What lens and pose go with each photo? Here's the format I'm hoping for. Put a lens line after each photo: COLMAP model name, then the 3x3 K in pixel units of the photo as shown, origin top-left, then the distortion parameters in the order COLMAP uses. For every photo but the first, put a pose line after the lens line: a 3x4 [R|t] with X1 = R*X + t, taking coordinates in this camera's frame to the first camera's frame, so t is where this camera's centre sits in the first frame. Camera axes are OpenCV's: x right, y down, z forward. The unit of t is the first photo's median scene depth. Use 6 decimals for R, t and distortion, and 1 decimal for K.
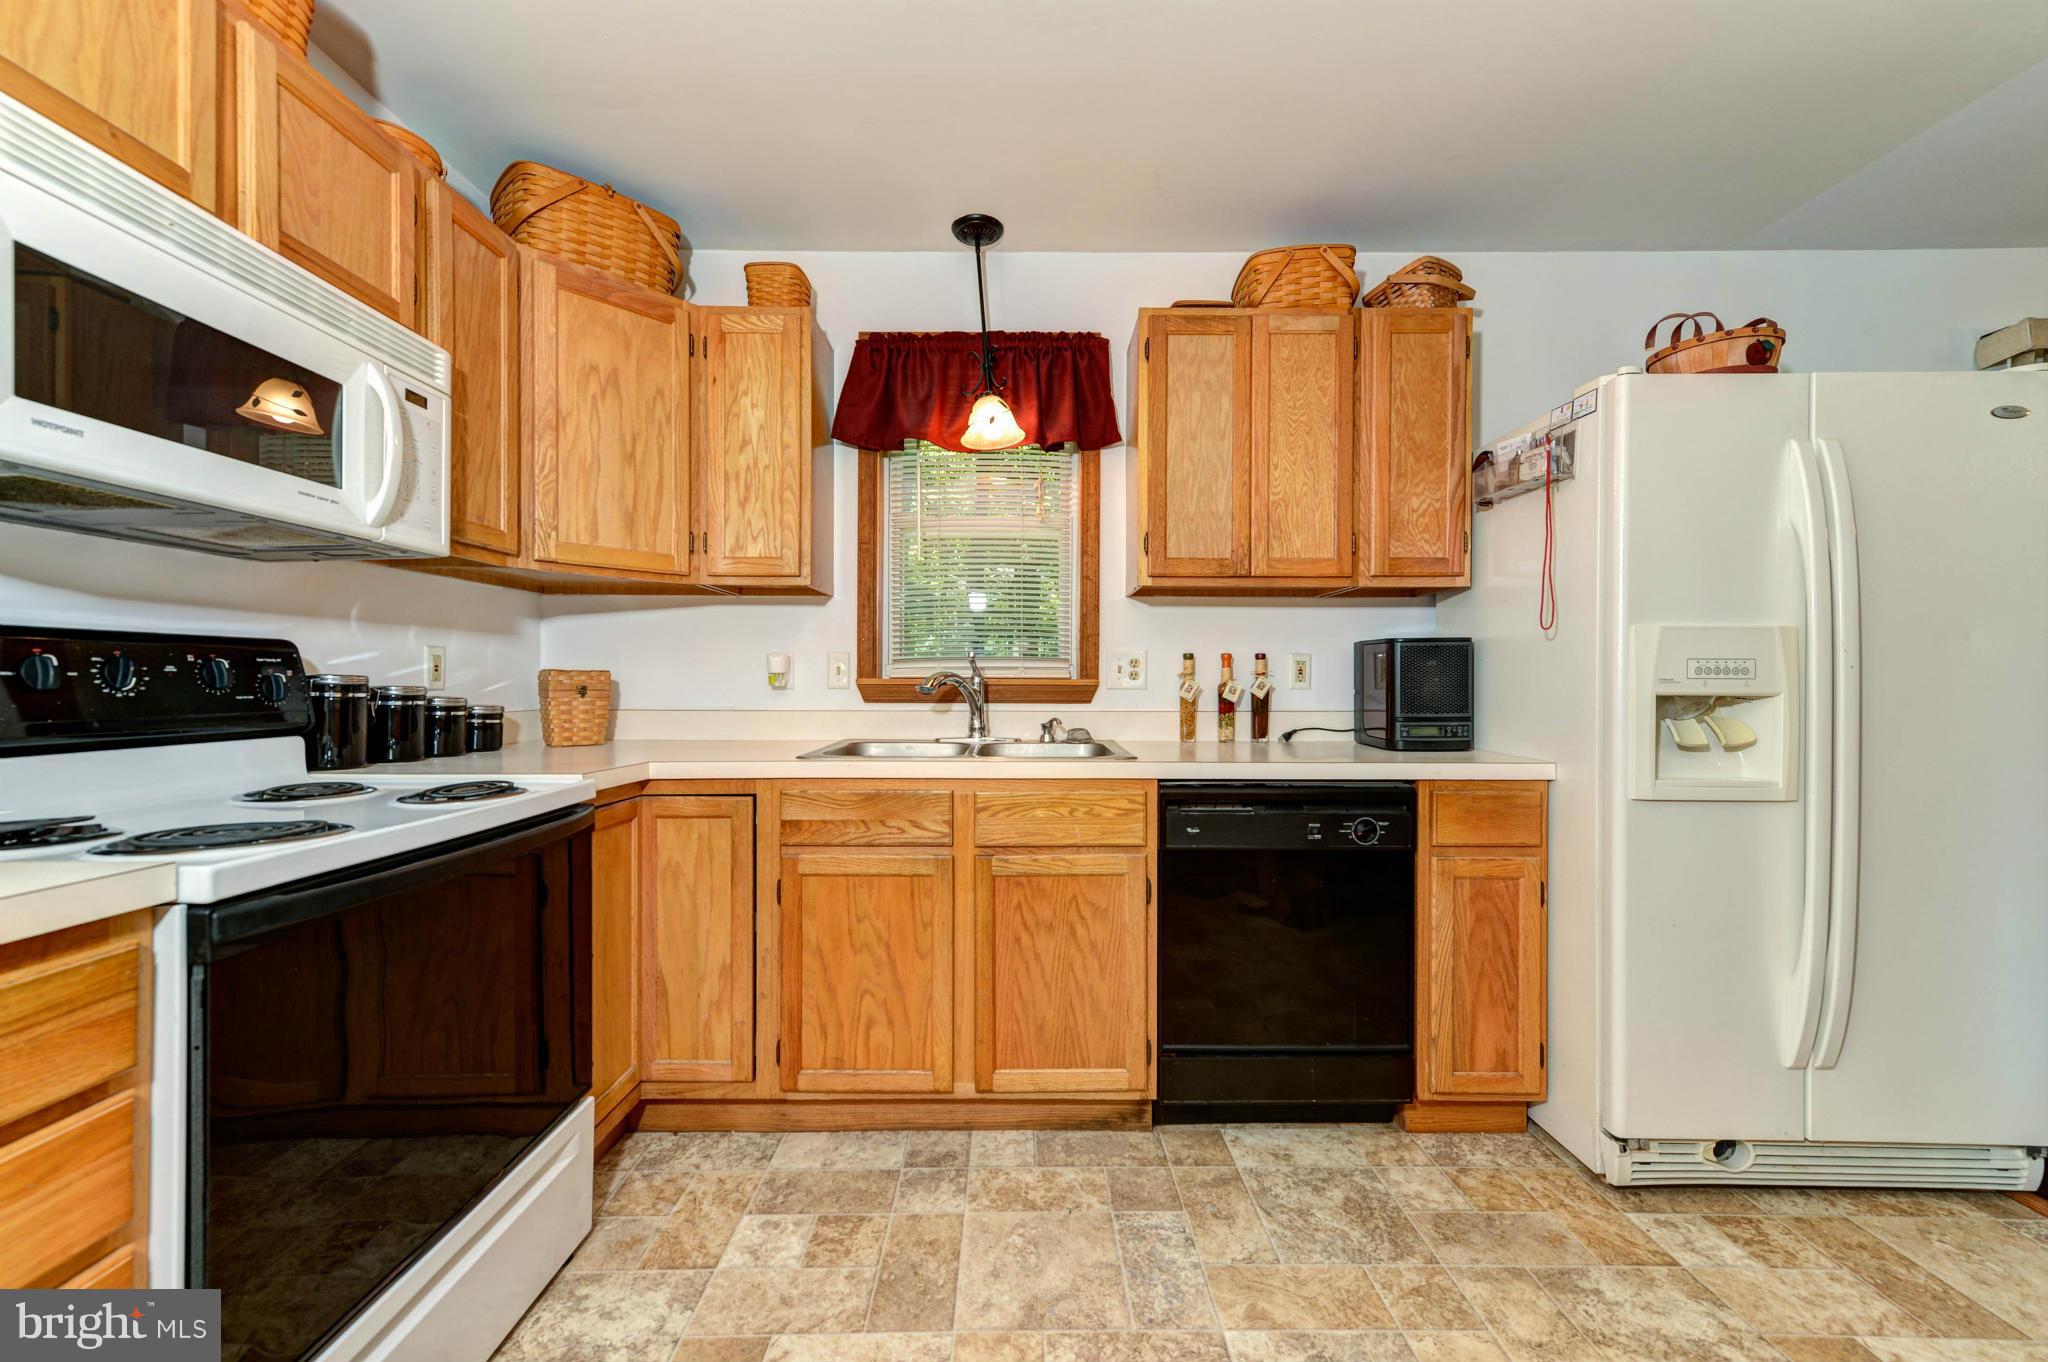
lens RADIAL K [[798.3, 0, 1011.8], [0, 798.3, 681.0], [0, 0, 1]] dist [0.002198, 0.000149]
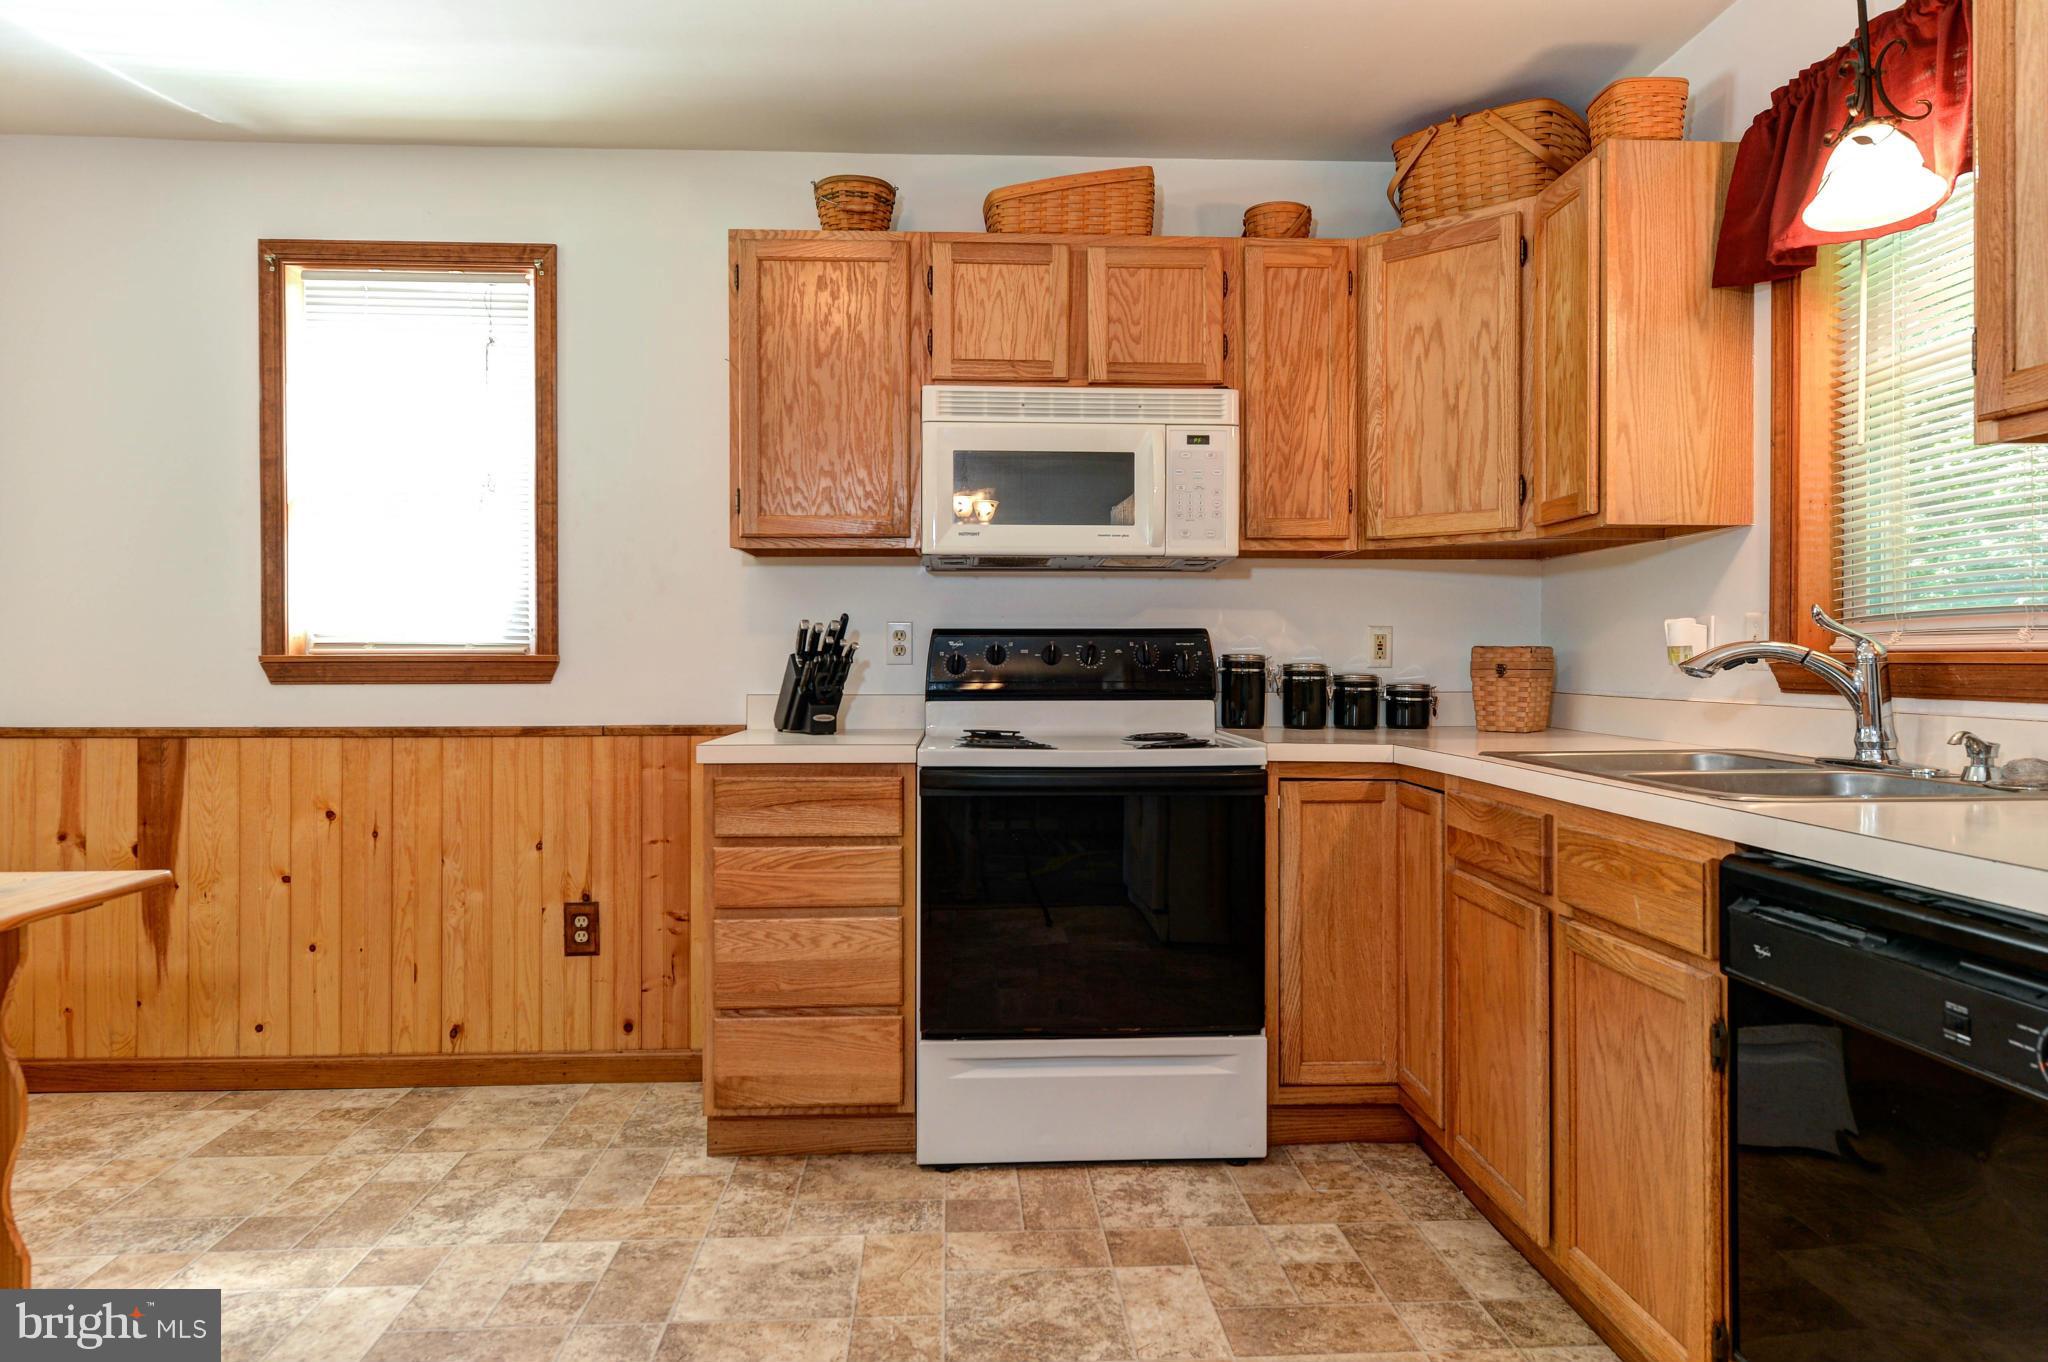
lens RADIAL K [[1219.2, 0, 1023.7], [0, 1219.2, 658.7], [0, 0, 1]] dist [-0.006600, -0.002511]
pose [[0.054965, -0.003488, -0.998482, 0.958693], [0.000317, 0.999994, -0.003476, 0.005170], [0.998488, -0.000126, 0.054966, 0.490224]]
